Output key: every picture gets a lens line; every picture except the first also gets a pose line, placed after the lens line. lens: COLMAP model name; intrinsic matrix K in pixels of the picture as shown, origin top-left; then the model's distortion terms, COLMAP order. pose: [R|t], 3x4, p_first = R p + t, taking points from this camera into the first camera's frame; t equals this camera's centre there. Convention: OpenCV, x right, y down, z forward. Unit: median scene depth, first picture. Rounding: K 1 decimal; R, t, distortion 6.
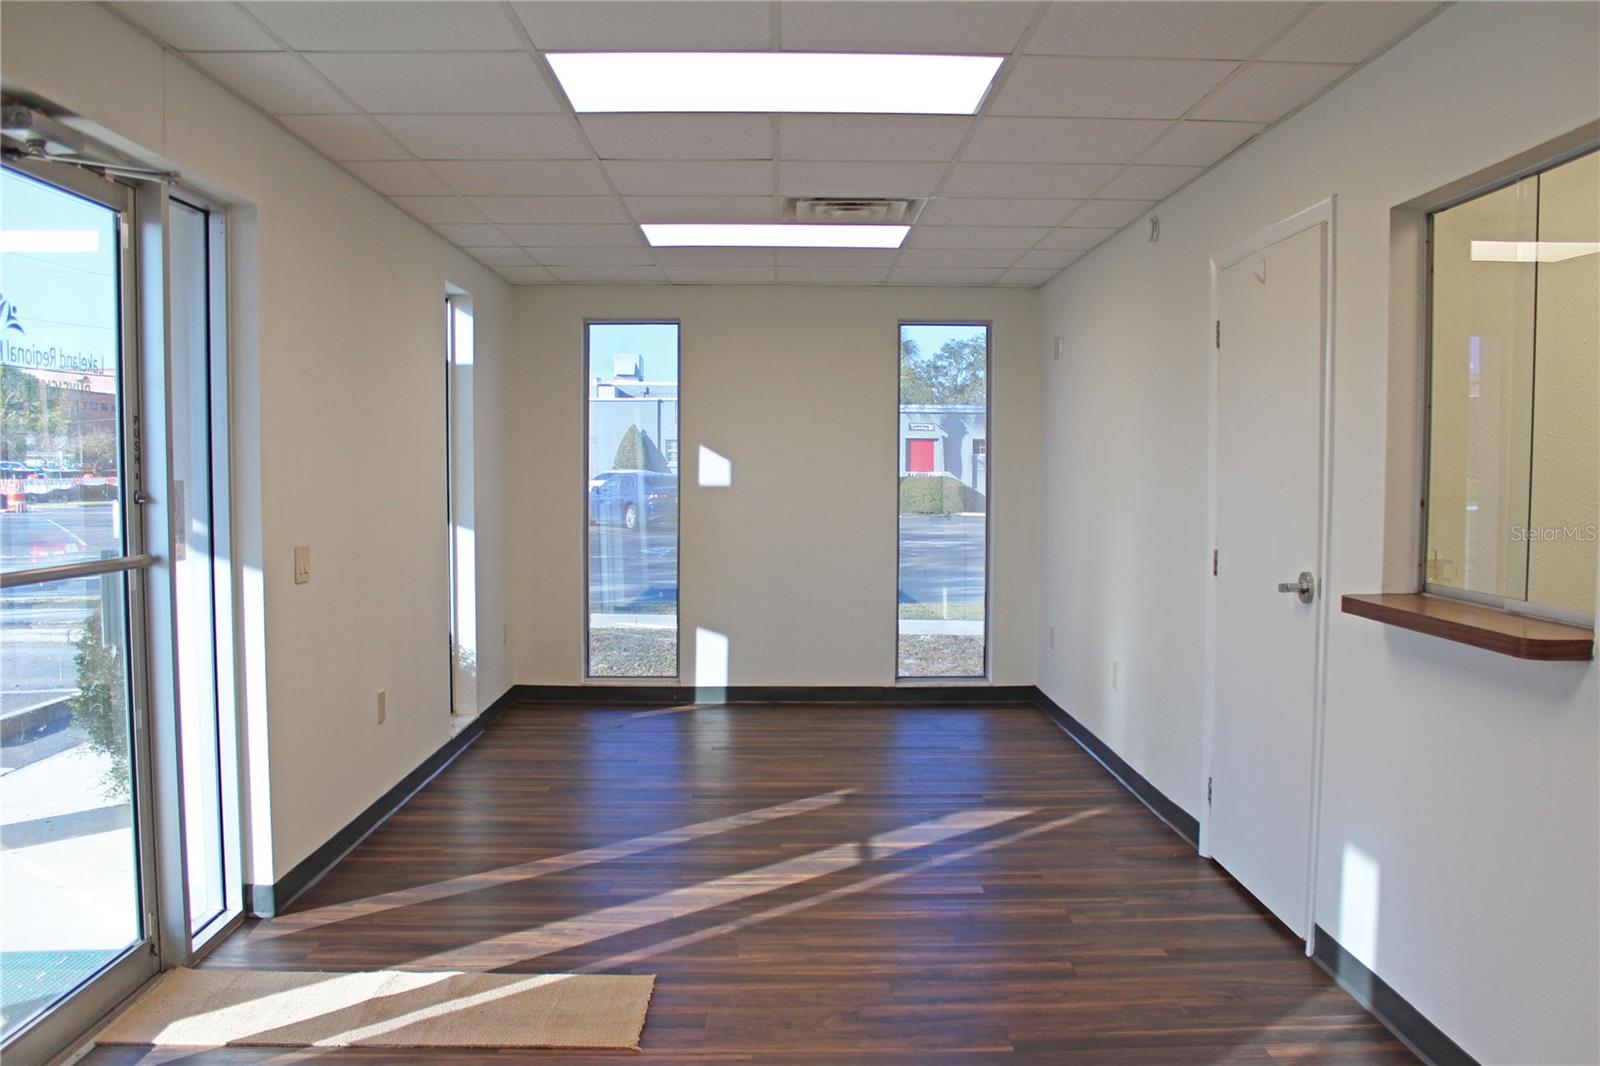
lens RADIAL K [[1354.0, 0, 832.7], [0, 1354.0, 561.4], [0, 0, 1]] dist [-0.153778, 0.134972]
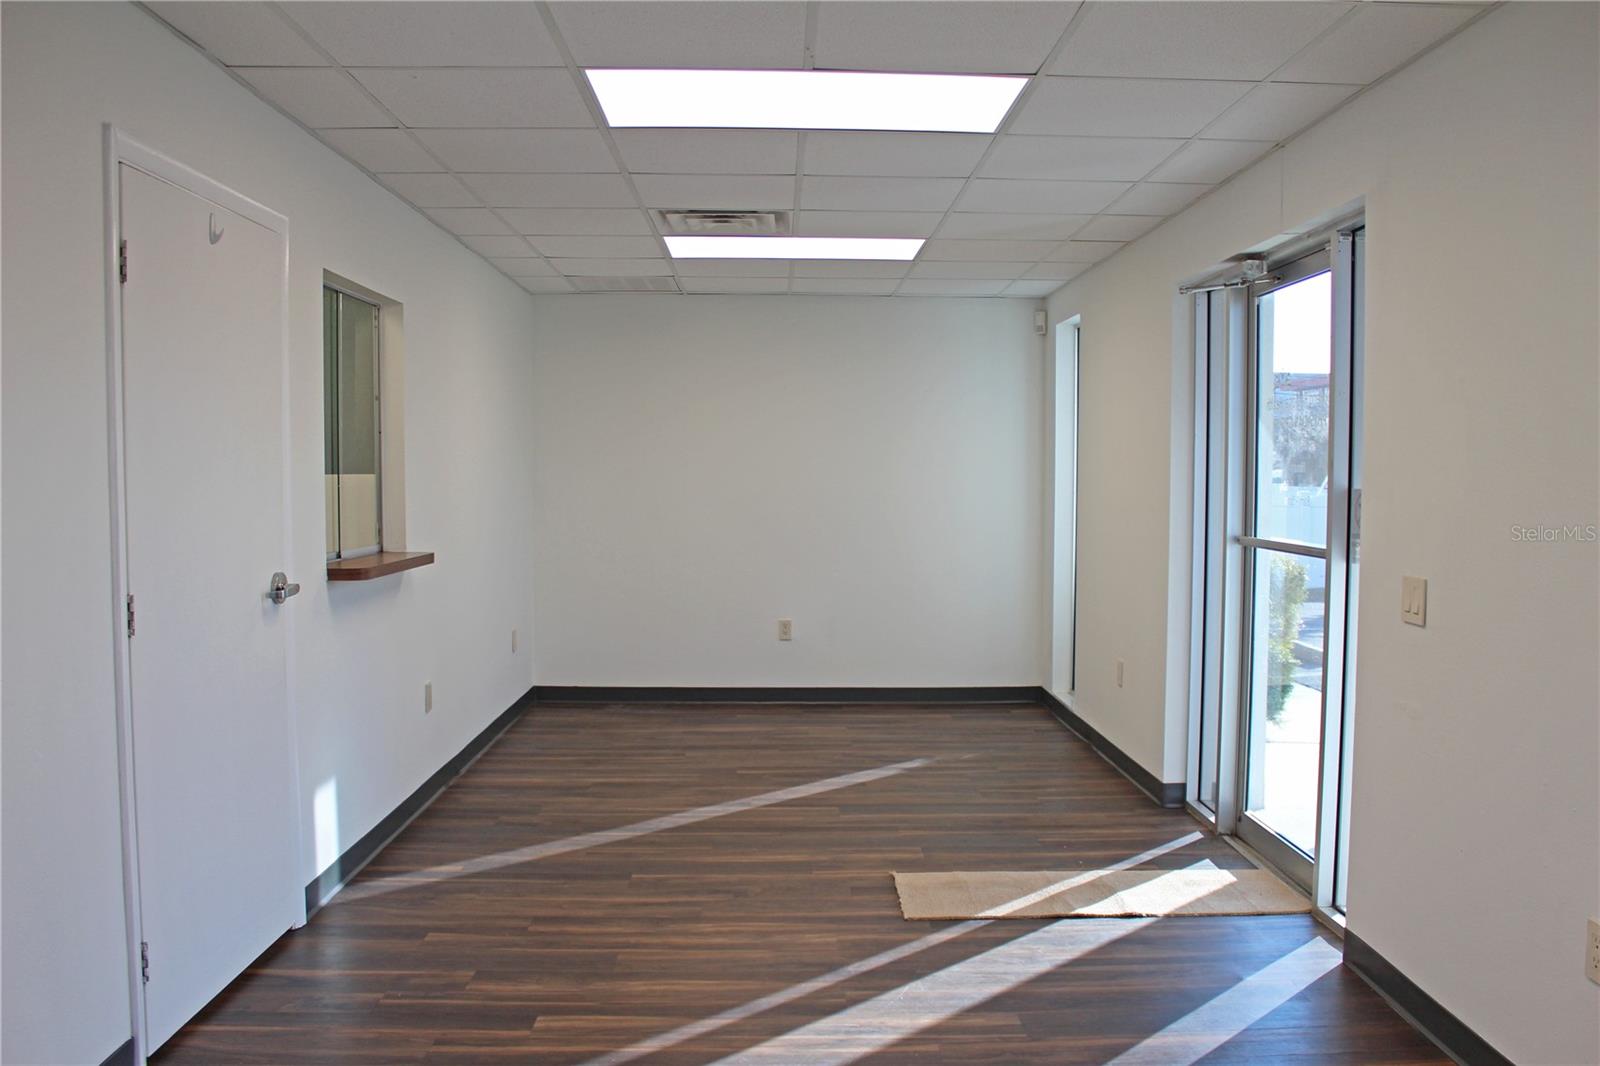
lens RADIAL K [[1354.0, 0, 832.7], [0, 1354.0, 561.4], [0, 0, 1]] dist [-0.153778, 0.134972]
pose [[-0.999967, -0.006913, -0.004224, -0.057248], [-0.007400, 0.991599, 0.129139, -0.124851], [0.003296, 0.129166, -0.991617, 1.870060]]
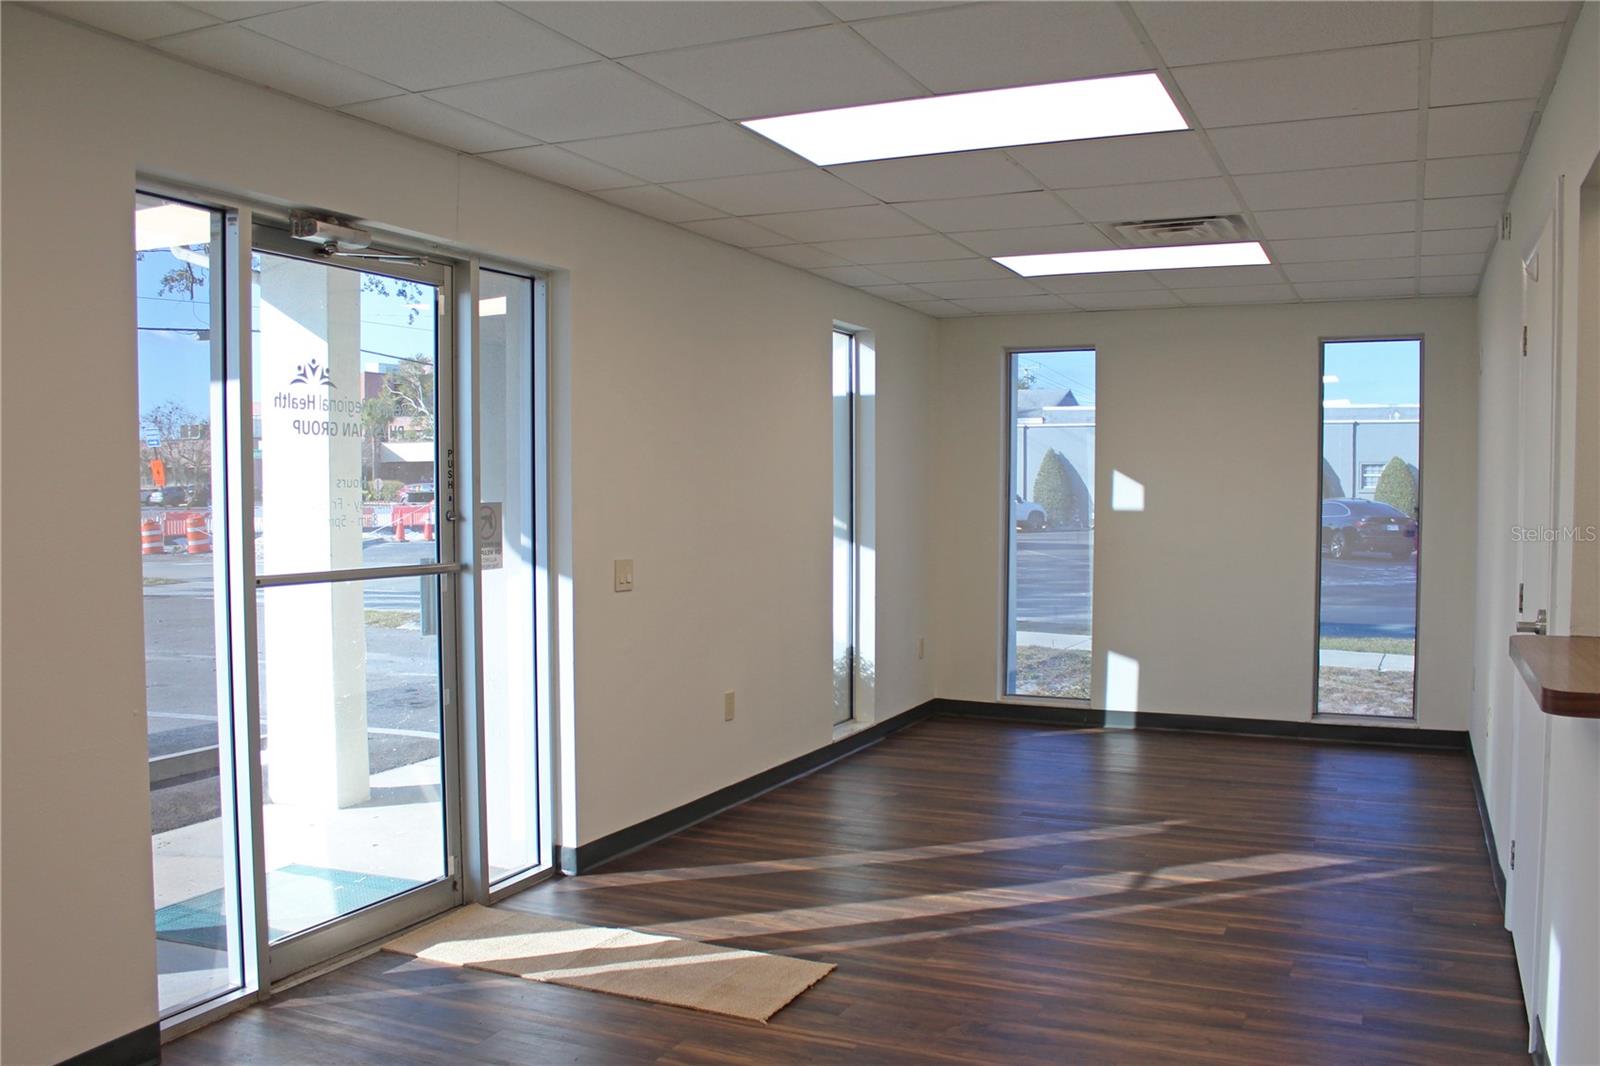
lens RADIAL K [[1354.0, 0, 832.7], [0, 1354.0, 561.4], [0, 0, 1]] dist [-0.153778, 0.134972]
pose [[0.901359, 0.019526, -0.432632, 0.287615], [-0.027208, 0.999563, -0.011574, -0.001141], [0.432217, 0.022204, 0.901496, 0.020137]]
